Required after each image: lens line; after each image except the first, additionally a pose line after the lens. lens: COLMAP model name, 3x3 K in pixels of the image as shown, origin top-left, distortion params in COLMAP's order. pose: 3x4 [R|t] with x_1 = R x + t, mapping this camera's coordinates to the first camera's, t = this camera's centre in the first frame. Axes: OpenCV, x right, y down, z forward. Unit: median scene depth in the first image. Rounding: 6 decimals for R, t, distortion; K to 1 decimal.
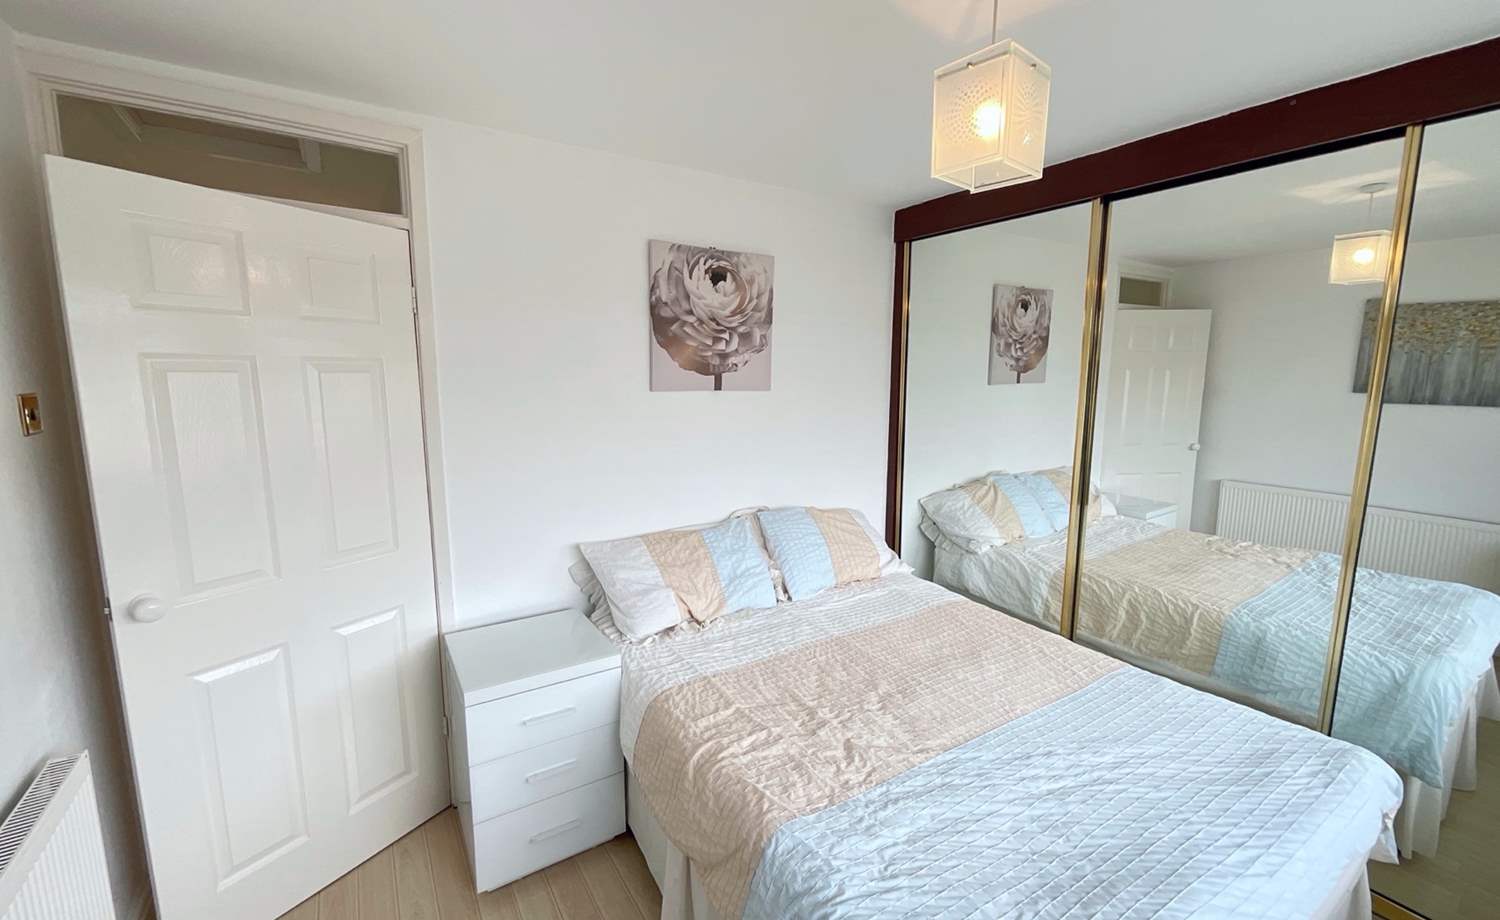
lens RADIAL K [[614.4, 0, 747.6], [0, 614.4, 458.7], [0, 0, 1]] dist [-0.002176, 0.002610]
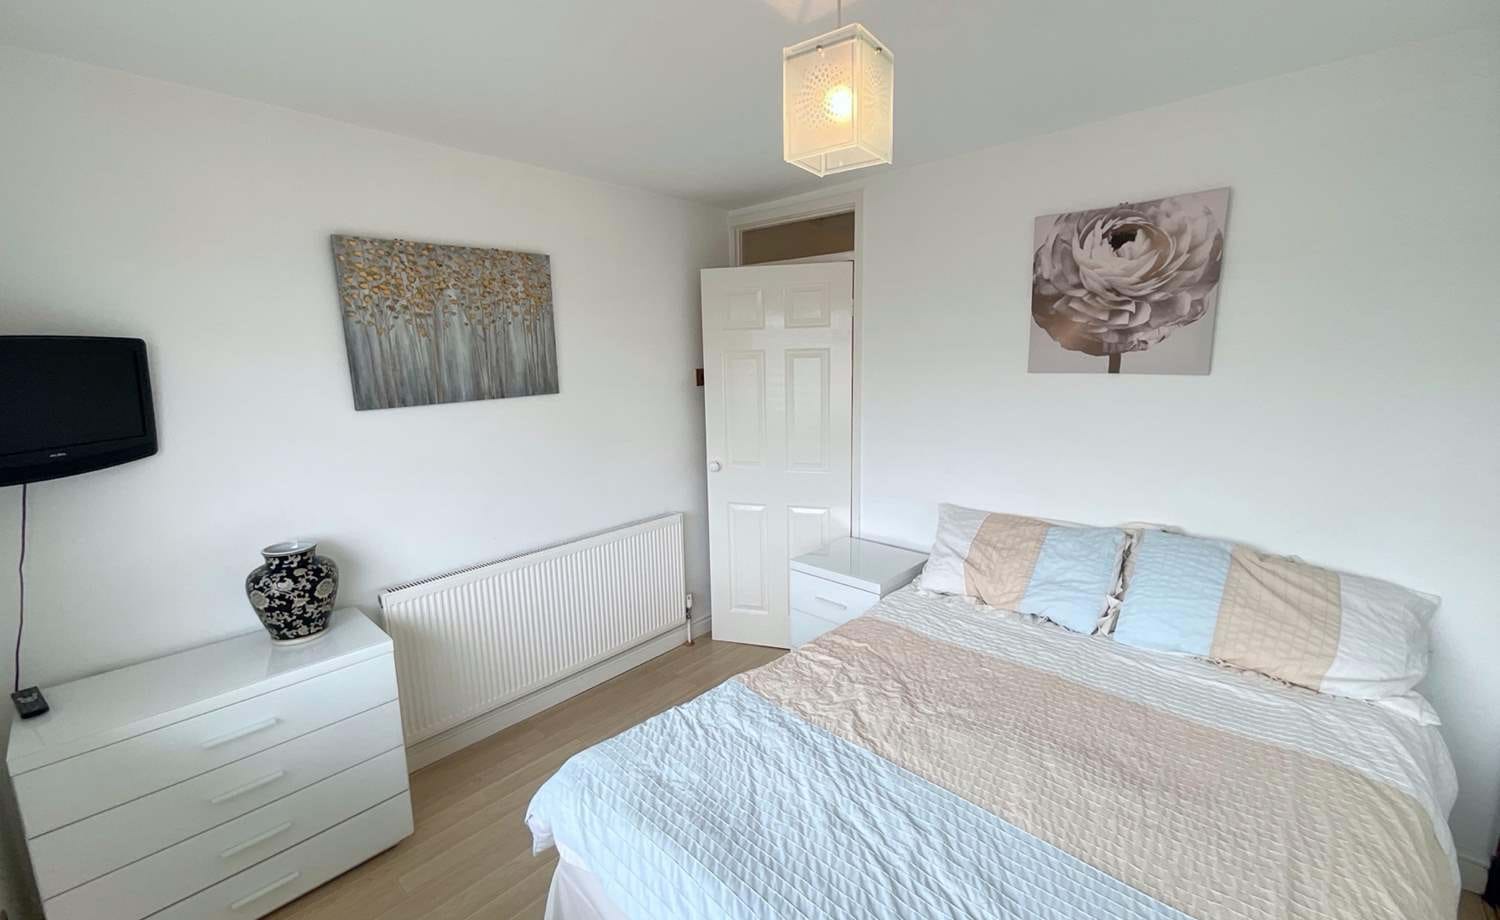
lens RADIAL K [[614.4, 0, 751.3], [0, 614.4, 455.1], [0, 0, 1]] dist [-0.002176, 0.002610]
pose [[0.238592, 0.146691, -0.959977, 0.676668], [-0.116863, 0.985679, 0.121574, -0.045389], [0.964063, 0.083179, 0.252318, 0.320260]]
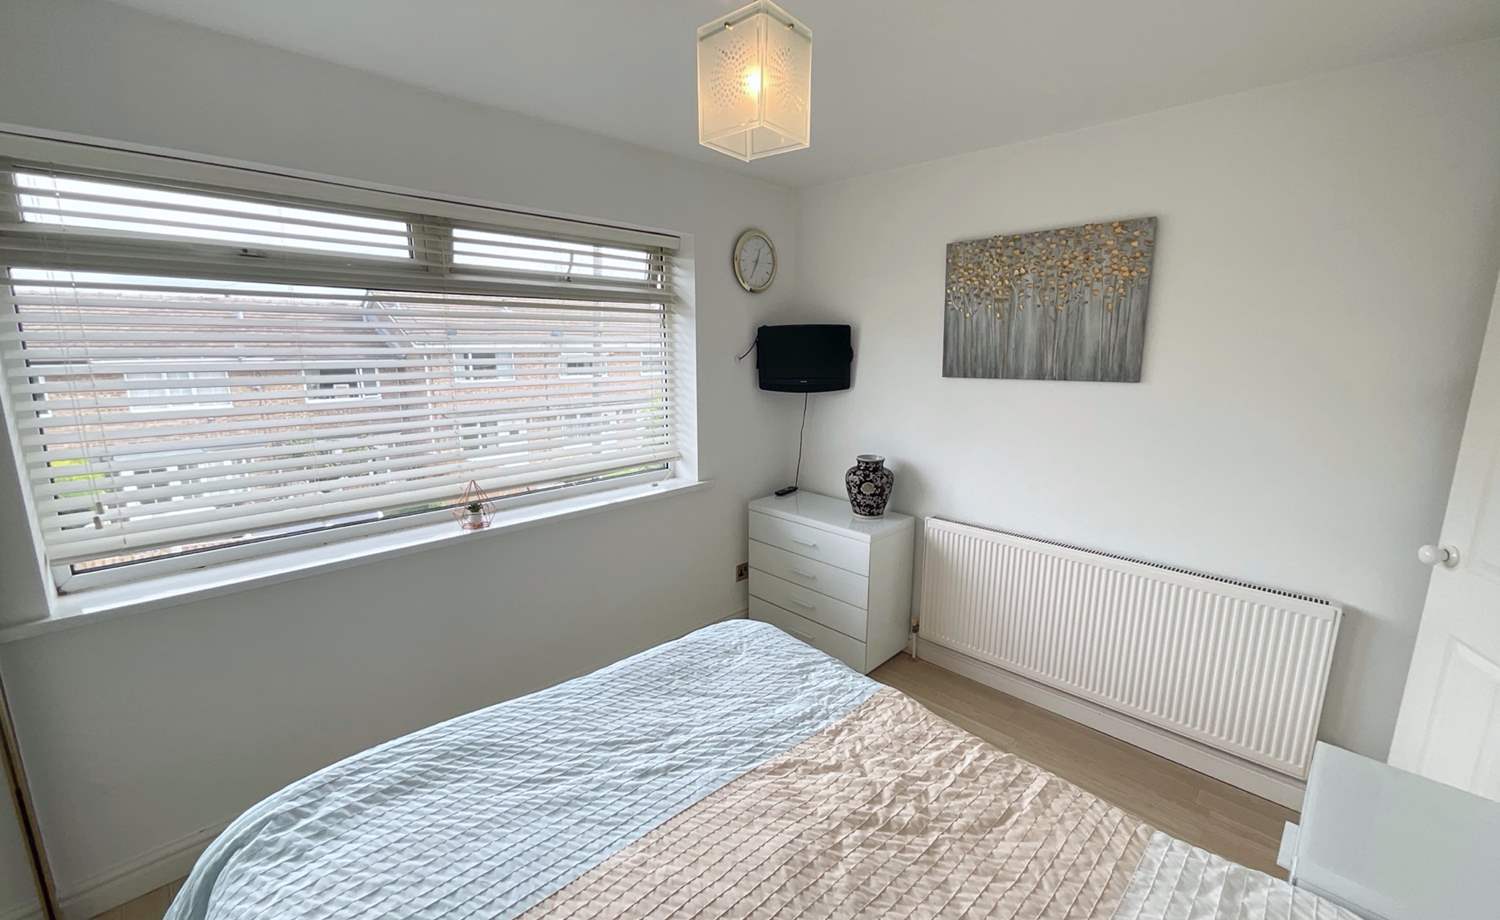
lens RADIAL K [[614.4, 0, 755.7], [0, 614.4, 461.8], [0, 0, 1]] dist [-0.002176, 0.002610]
pose [[-0.980240, 0.029936, -0.195532, 0.290778], [-0.037119, 0.943085, 0.330473, -0.148592], [0.194297, 0.331201, -0.923339, 1.009542]]
